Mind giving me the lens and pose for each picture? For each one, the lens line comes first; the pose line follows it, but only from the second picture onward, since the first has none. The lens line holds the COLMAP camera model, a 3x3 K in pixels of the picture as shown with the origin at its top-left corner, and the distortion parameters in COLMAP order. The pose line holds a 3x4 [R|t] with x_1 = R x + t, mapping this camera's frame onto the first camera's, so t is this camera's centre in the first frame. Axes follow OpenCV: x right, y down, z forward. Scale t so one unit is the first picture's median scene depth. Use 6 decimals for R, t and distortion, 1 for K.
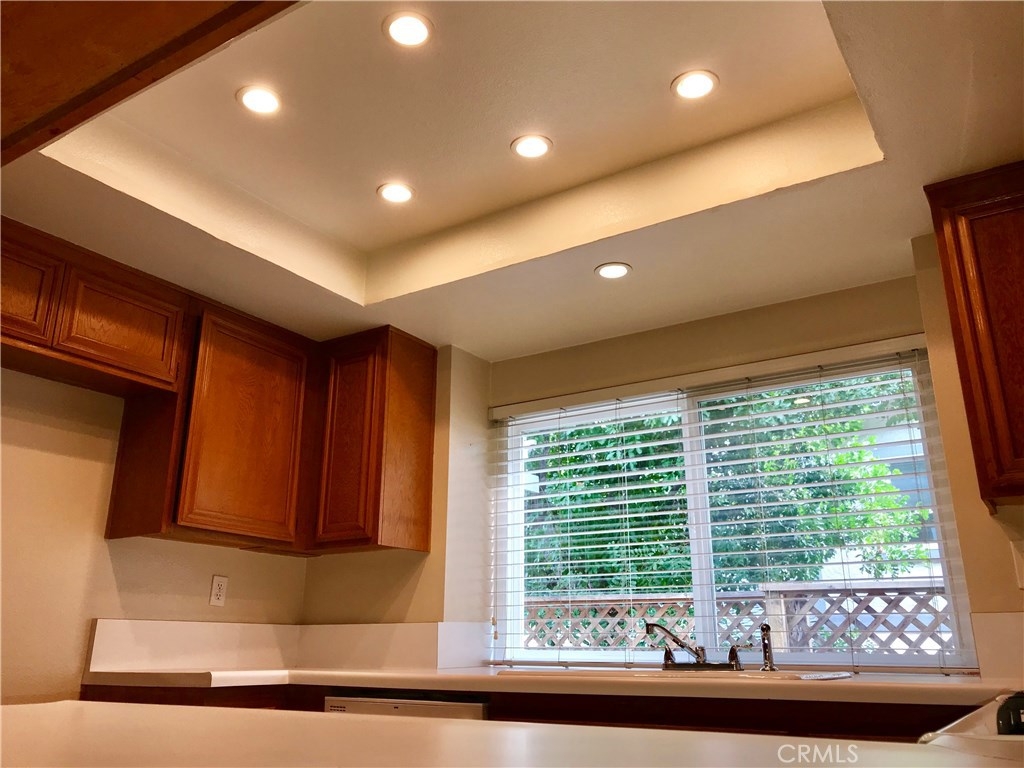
lens RADIAL K [[840.5, 0, 508.3], [0, 840.5, 388.0], [0, 0, 1]] dist [0.040687, -0.052772]
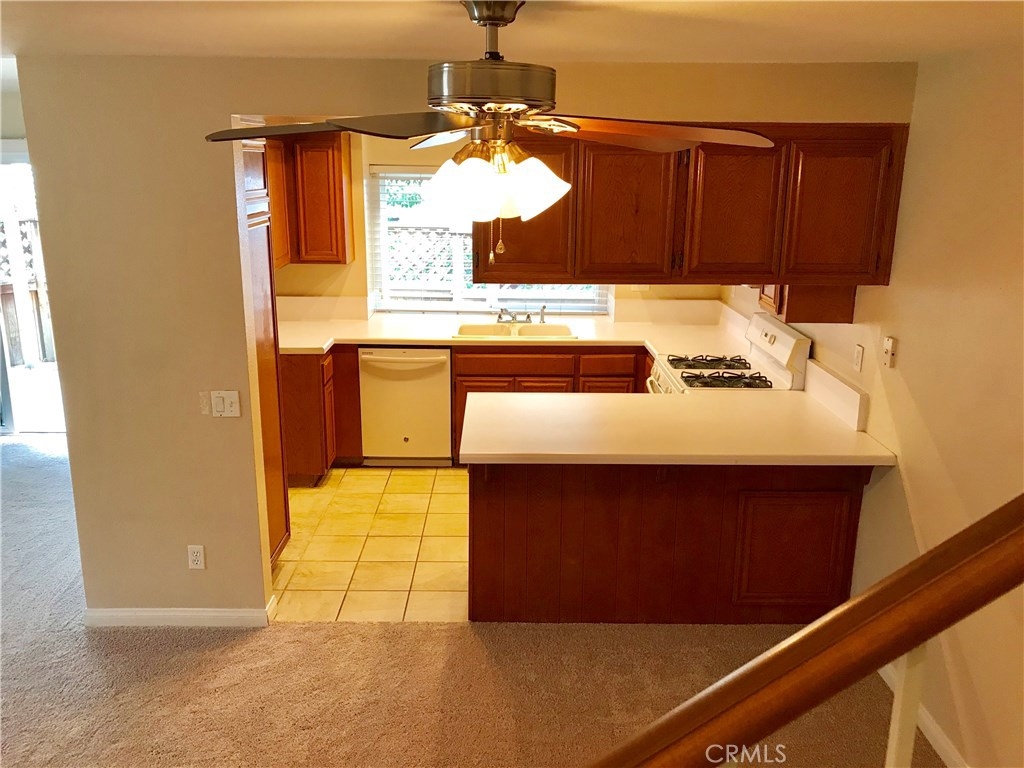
lens RADIAL K [[840.5, 0, 504.2], [0, 840.5, 381.3], [0, 0, 1]] dist [0.040687, -0.052772]
pose [[0.840040, -0.134574, 0.525568, -0.863437], [-0.165341, 0.859157, 0.484264, -0.539505], [-0.516715, -0.493699, 0.699476, -0.584364]]
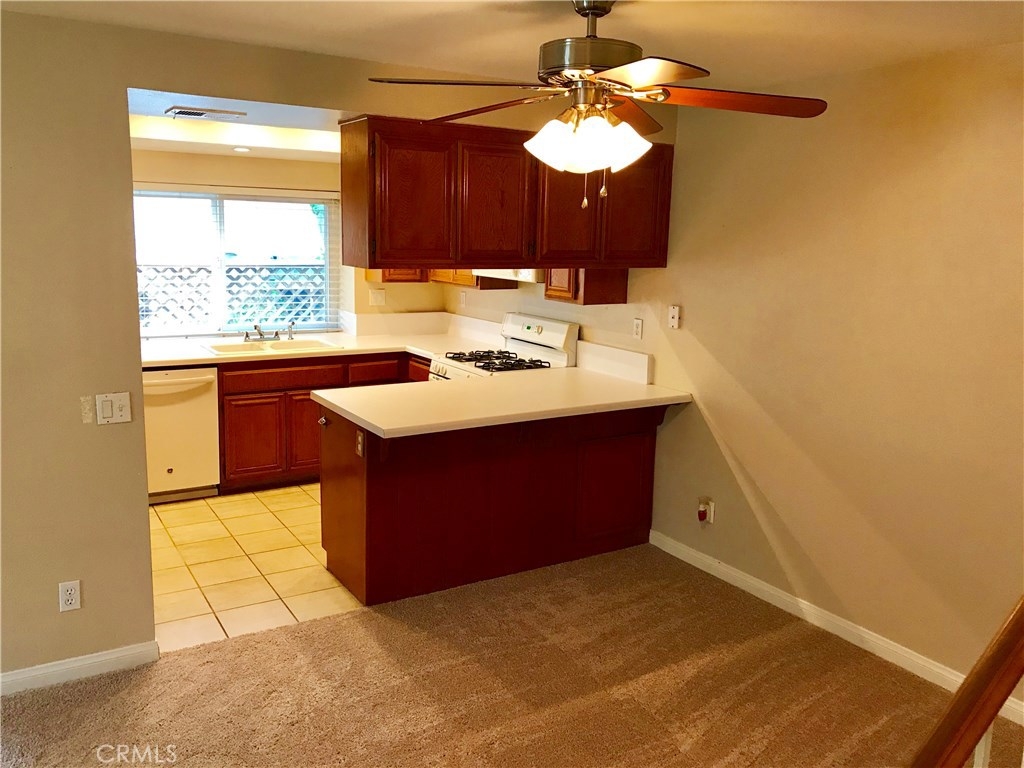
lens RADIAL K [[840.5, 0, 507.8], [0, 840.5, 377.2], [0, 0, 1]] dist [0.040687, -0.052772]
pose [[0.430788, -0.146672, 0.890454, -1.279028], [-0.288829, 0.912397, 0.290018, -0.363431], [-0.854985, -0.382125, 0.350687, -0.354335]]
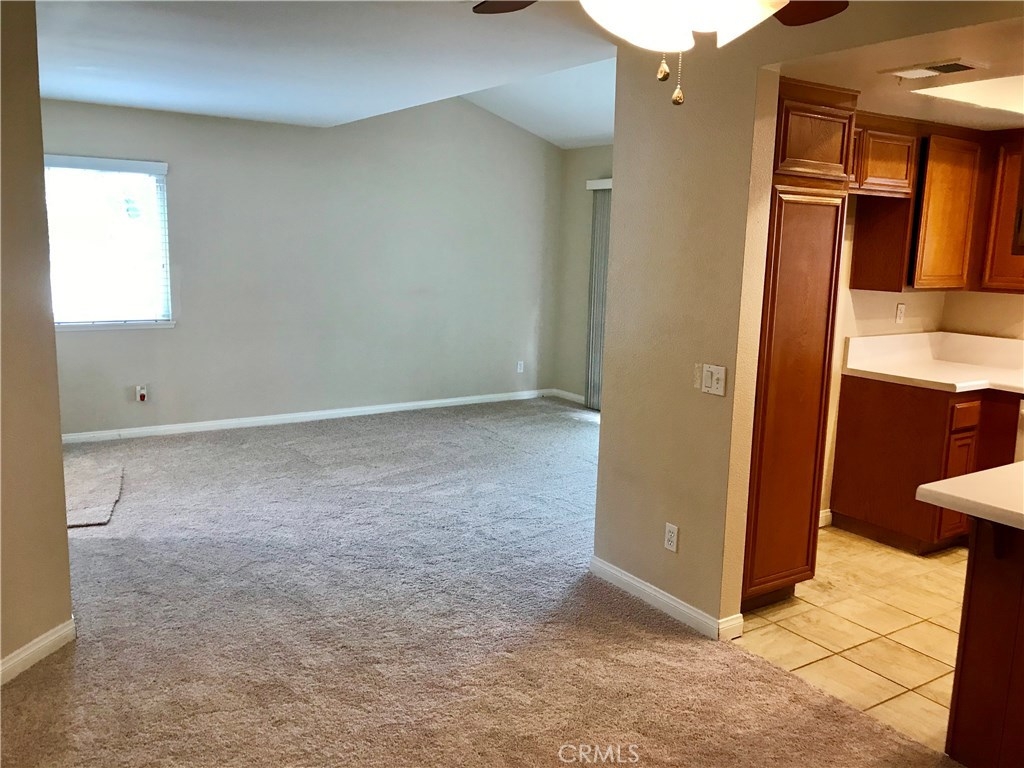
lens RADIAL K [[840.5, 0, 510.0], [0, 840.5, 373.3], [0, 0, 1]] dist [0.040687, -0.052772]
pose [[0.915697, 0.087905, -0.392138, -0.403497], [0.091159, 0.904911, 0.415723, -0.372939], [0.391394, -0.416423, 0.820611, -0.580584]]
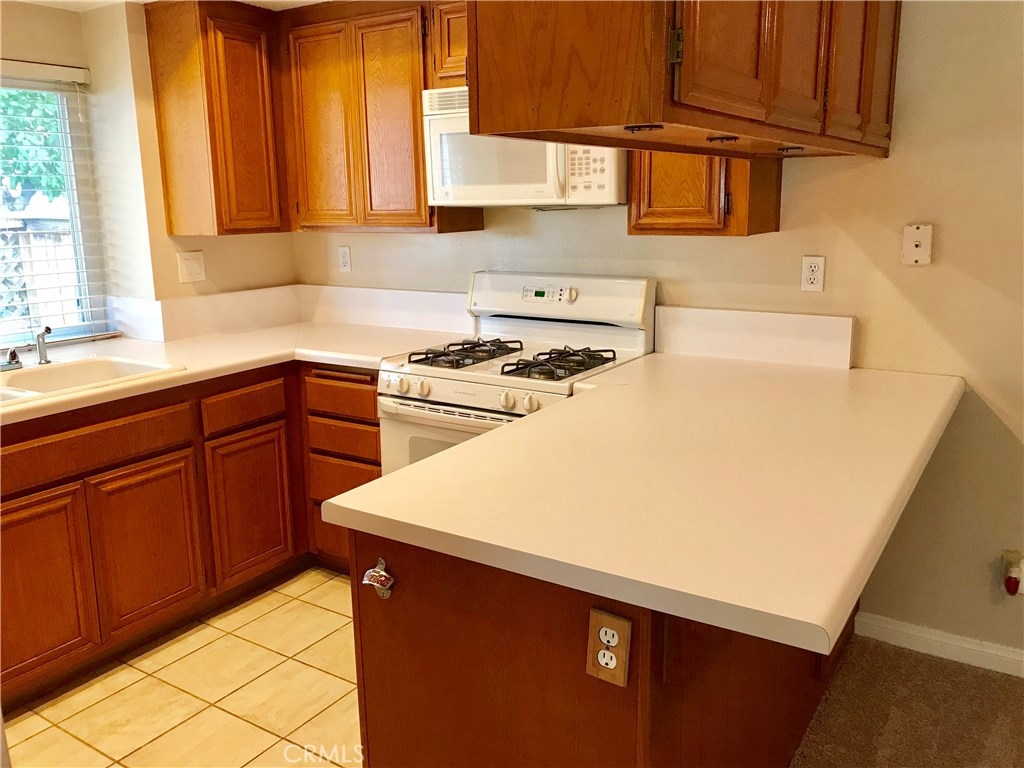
lens RADIAL K [[840.5, 0, 505.1], [0, 840.5, 375.1], [0, 0, 1]] dist [0.040687, -0.052772]
pose [[0.007020, -0.206569, 0.978407, -0.680617], [-0.277186, 0.939689, 0.200383, -0.057015], [-0.960791, -0.272608, -0.050661, 0.333586]]
